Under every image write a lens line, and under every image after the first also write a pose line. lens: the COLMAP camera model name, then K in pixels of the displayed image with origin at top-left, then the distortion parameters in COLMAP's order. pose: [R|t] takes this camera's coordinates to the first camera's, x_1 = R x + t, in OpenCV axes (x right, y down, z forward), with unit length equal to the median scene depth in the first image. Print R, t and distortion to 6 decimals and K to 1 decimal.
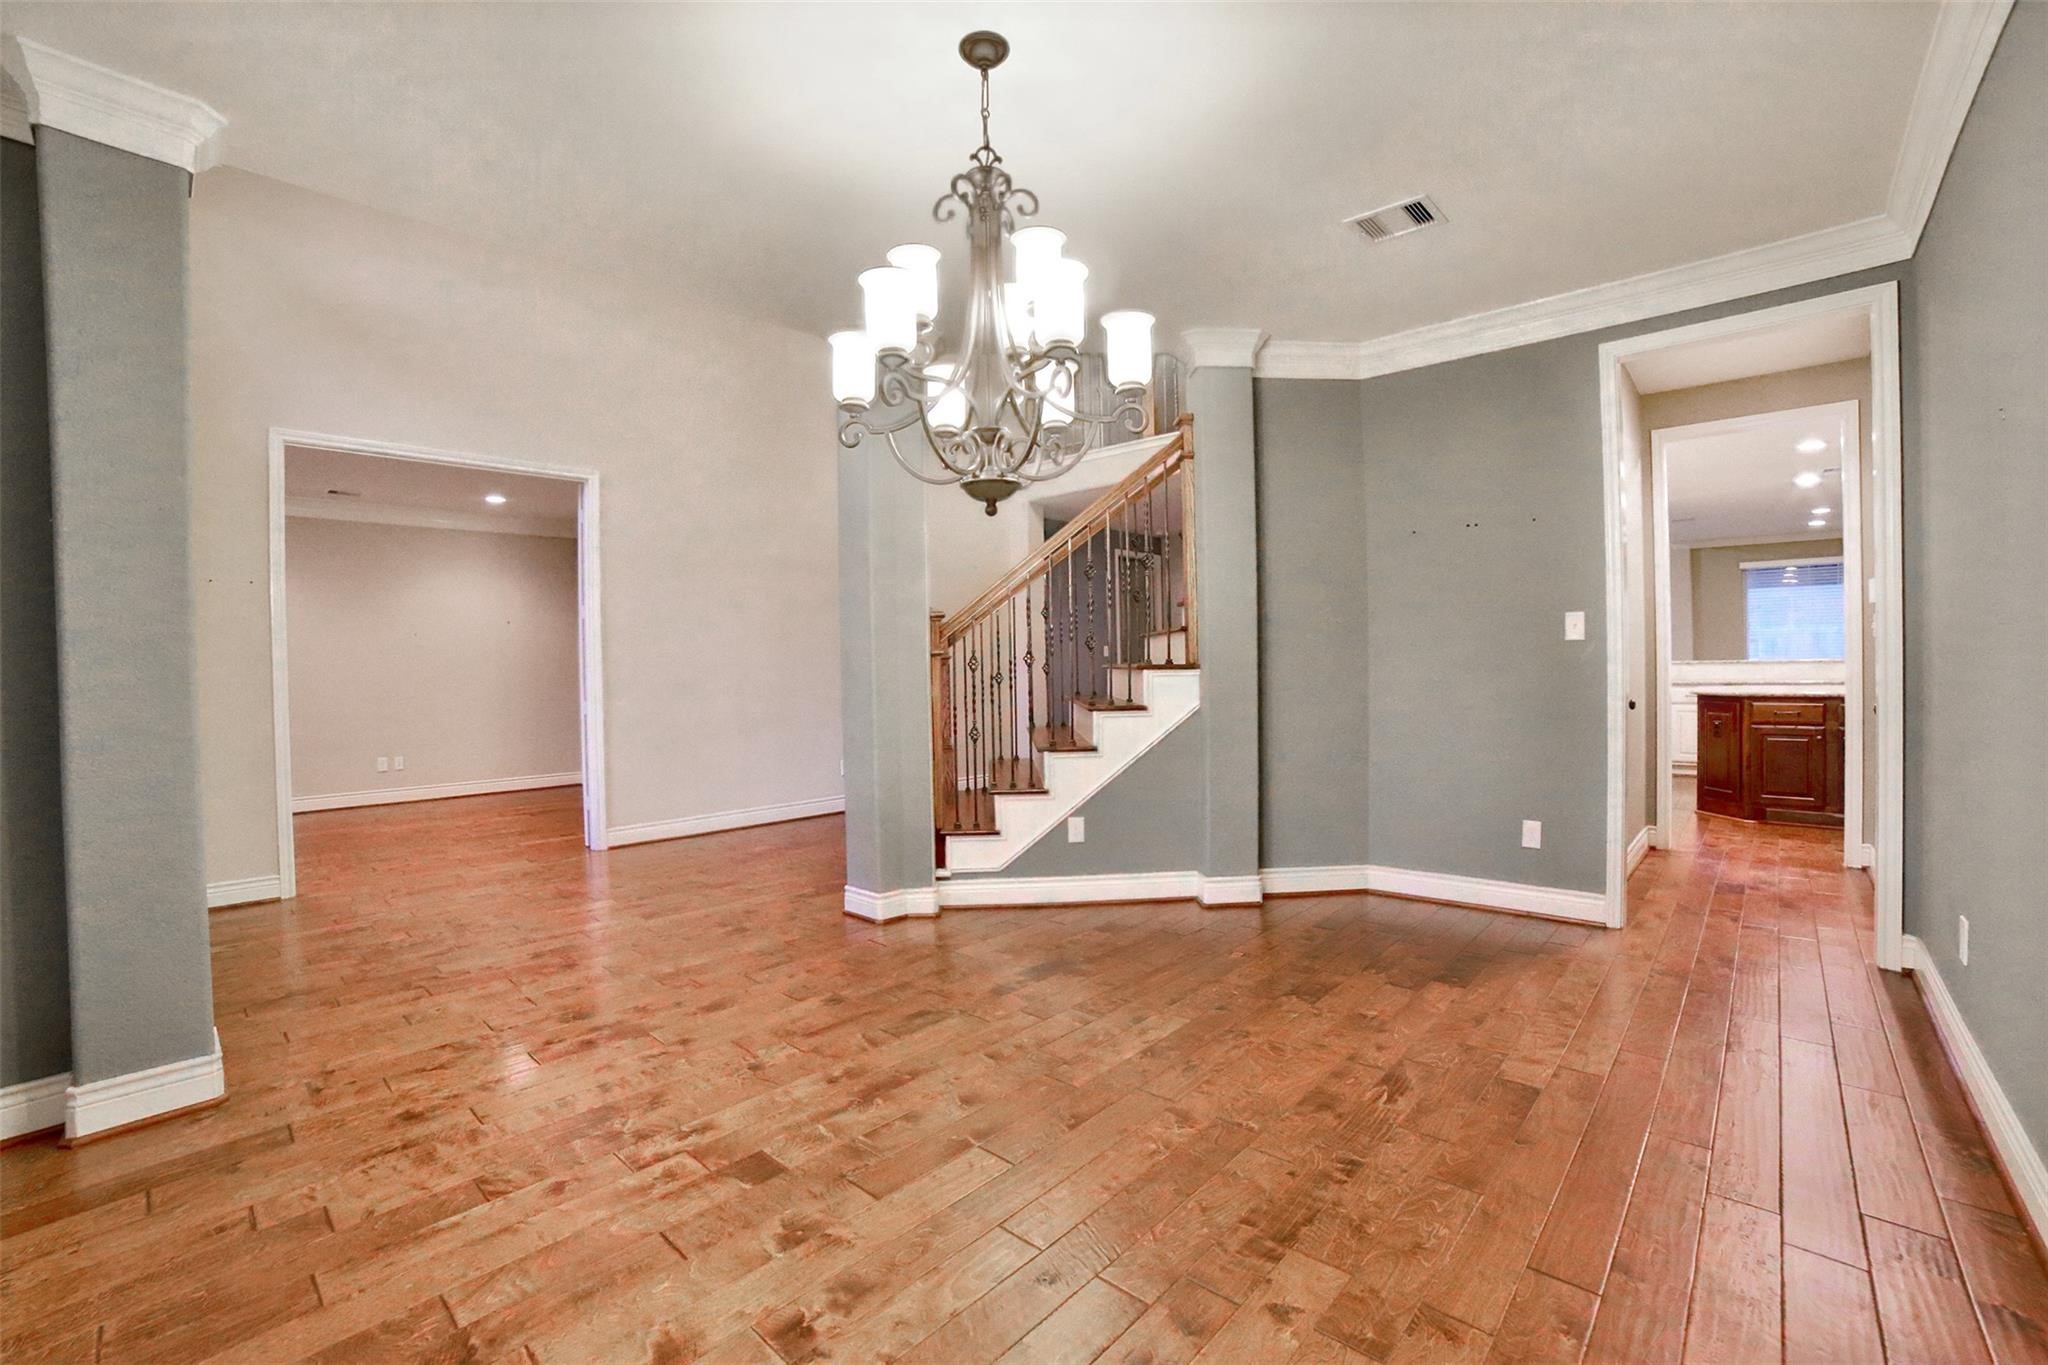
lens RADIAL K [[884.6, 0, 1026.4], [0, 884.6, 673.4], [0, 0, 1]] dist [-0.100660, 0.034044]
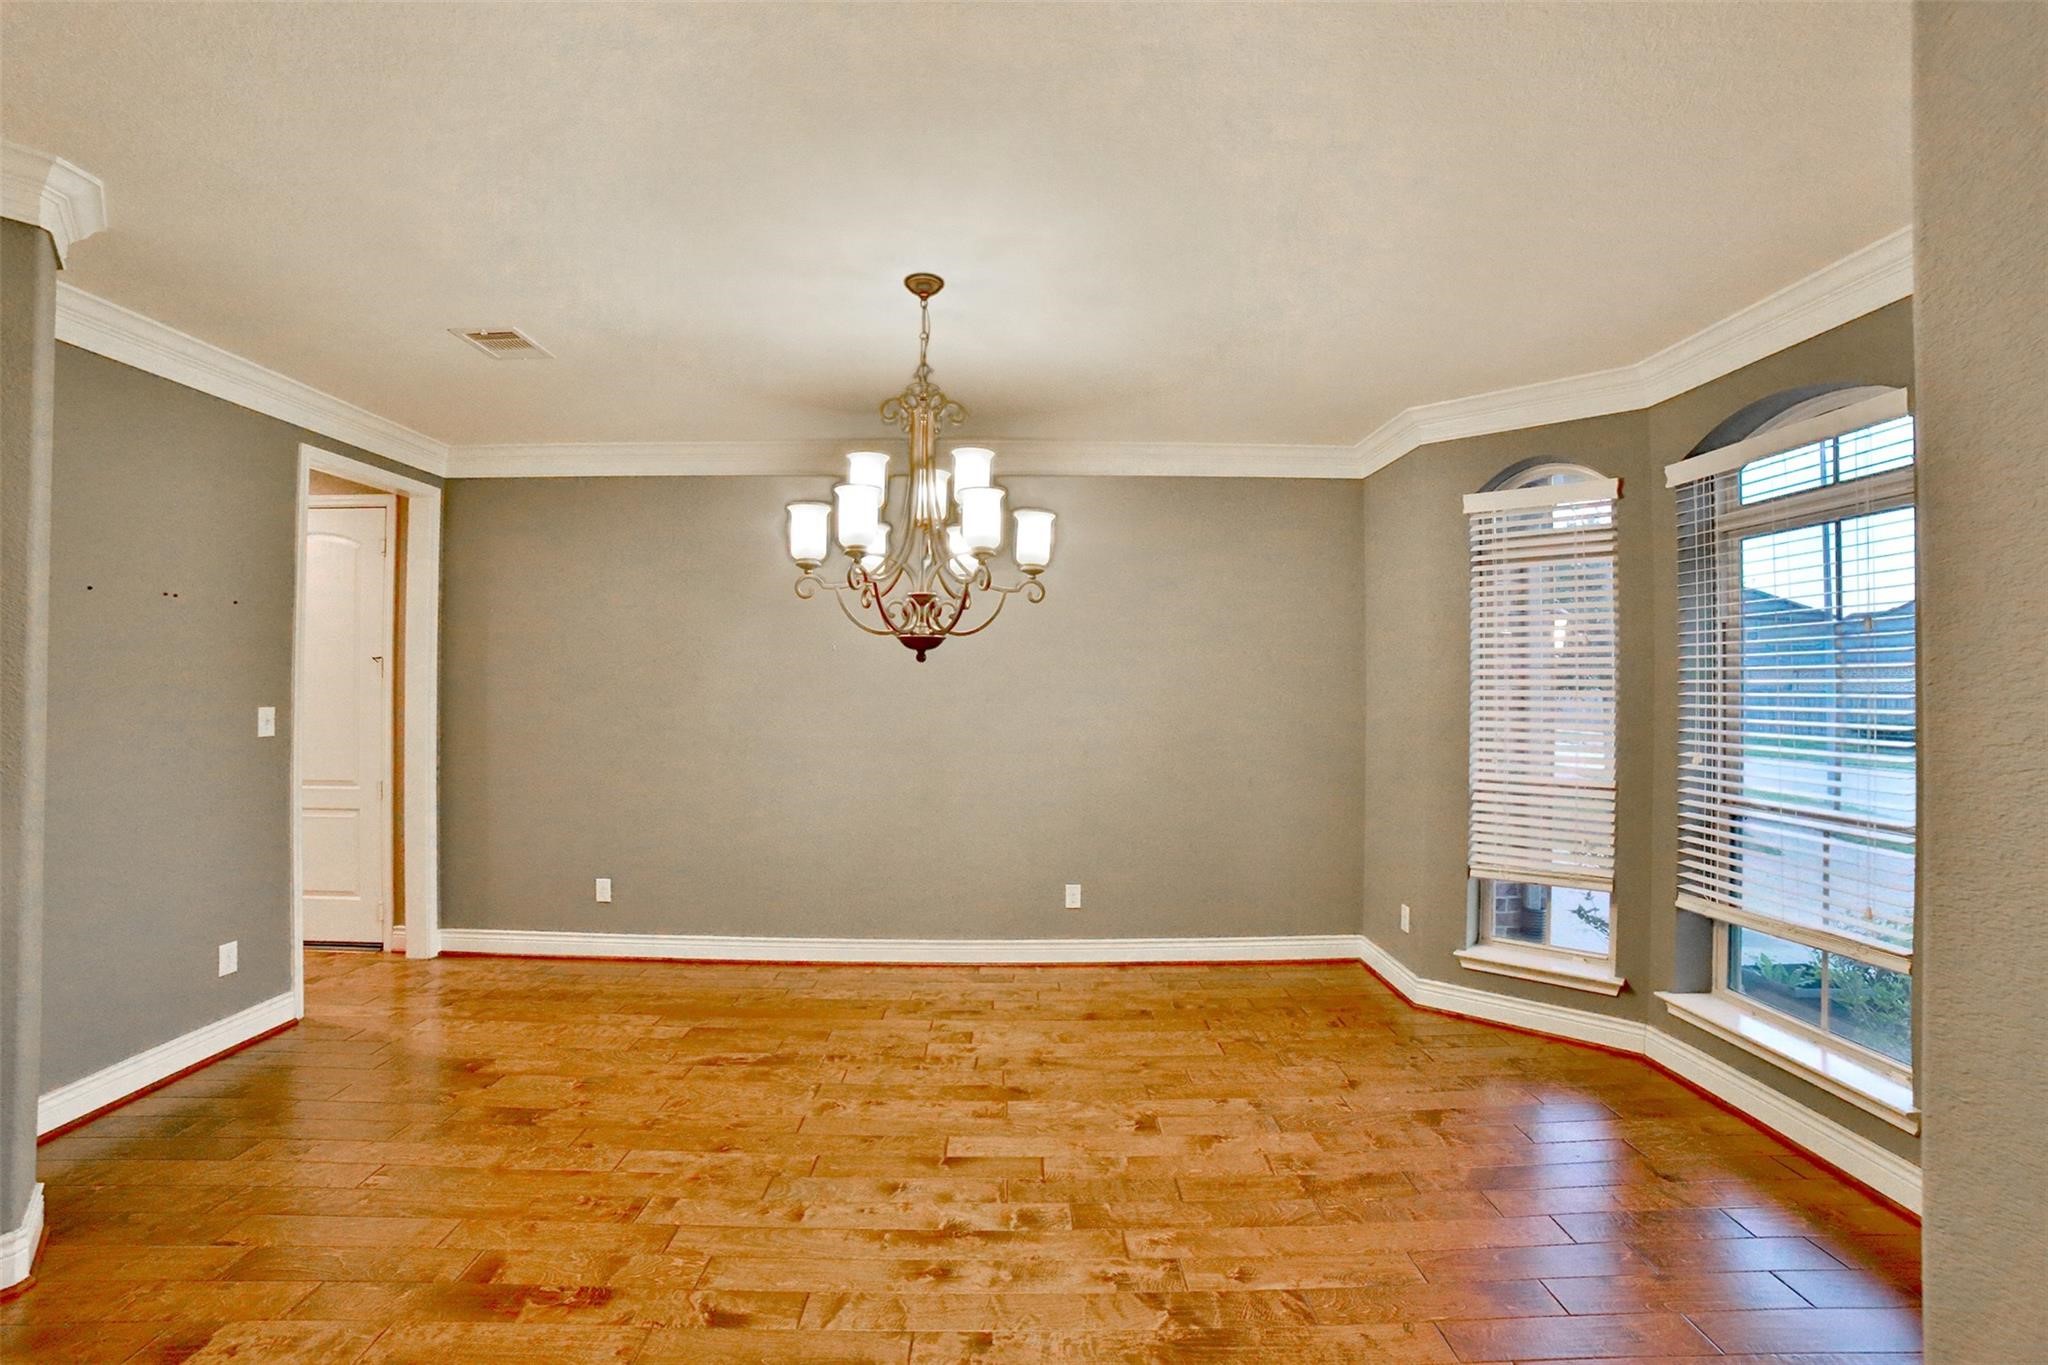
lens RADIAL K [[884.6, 0, 1026.4], [0, 884.6, 673.4], [0, 0, 1]] dist [-0.100660, 0.034044]
pose [[-0.690577, 0.026595, 0.722770, -1.002852], [0.015900, 0.999640, -0.021591, -0.123103], [-0.723084, -0.003418, -0.690751, 1.674377]]
